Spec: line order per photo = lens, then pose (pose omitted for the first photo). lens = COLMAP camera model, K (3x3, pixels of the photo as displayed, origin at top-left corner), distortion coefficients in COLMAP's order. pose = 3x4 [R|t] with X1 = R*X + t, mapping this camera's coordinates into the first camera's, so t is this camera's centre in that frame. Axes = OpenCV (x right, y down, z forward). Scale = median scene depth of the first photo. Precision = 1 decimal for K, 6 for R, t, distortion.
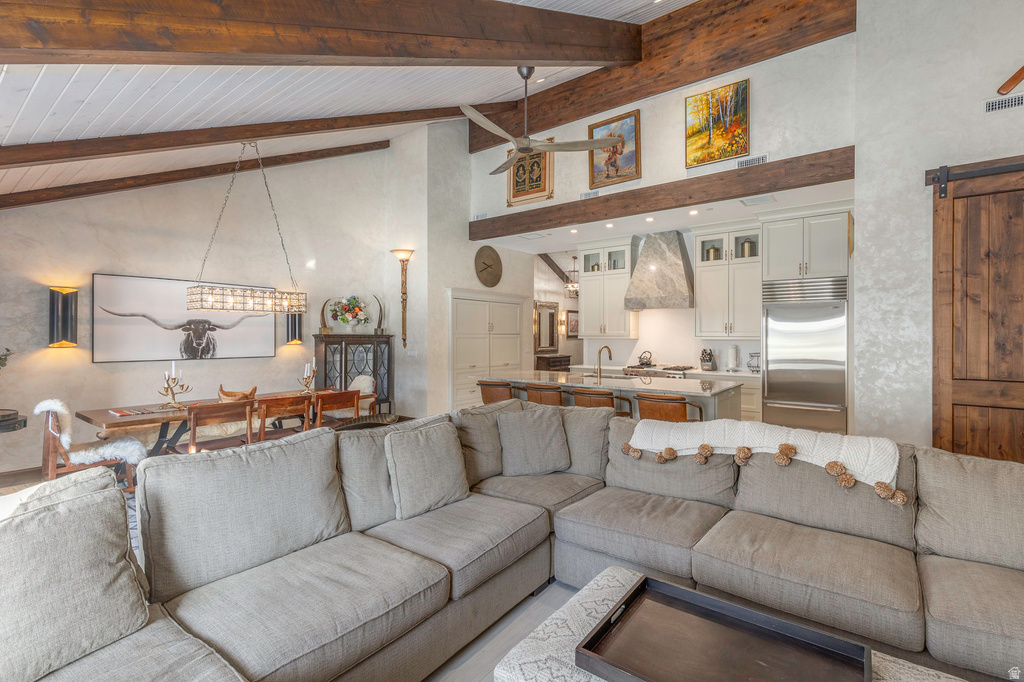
lens RADIAL K [[462.9, 0, 511.6], [0, 462.9, 336.6], [0, 0, 1]] dist [0.004176, 0.000169]
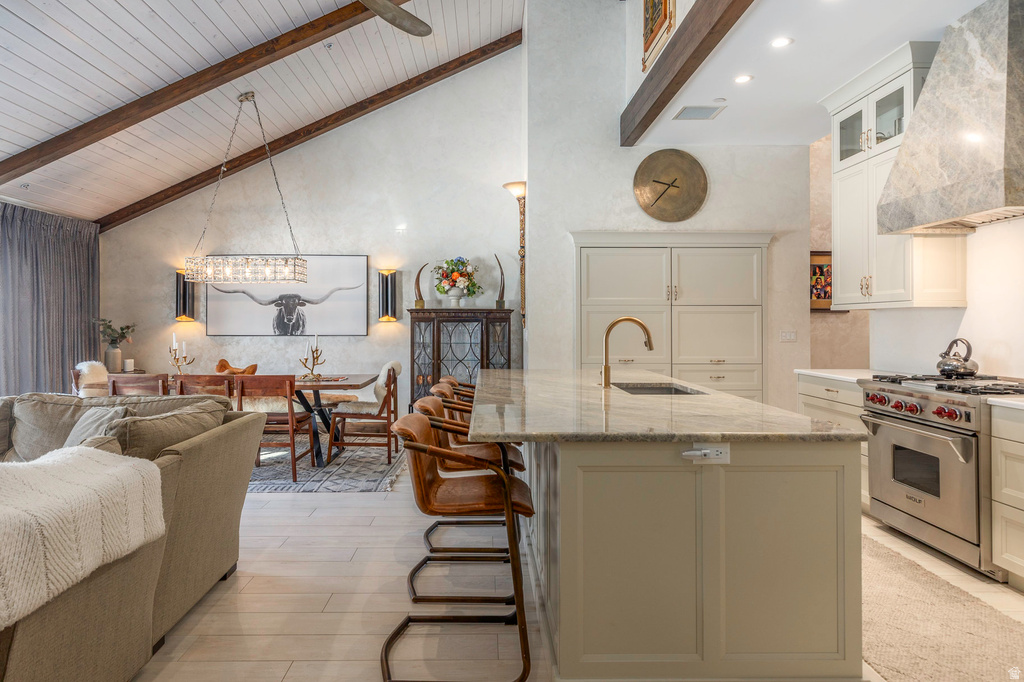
lens RADIAL K [[633.5, 0, 489.3], [0, 633.5, 319.2], [0, 0, 1]] dist [-0.004726, 0.000937]
pose [[0.620273, -0.007561, -0.784349, 0.569929], [-0.000951, 0.999946, -0.010391, 0.026156], [0.784385, 0.007191, 0.620232, 0.483568]]
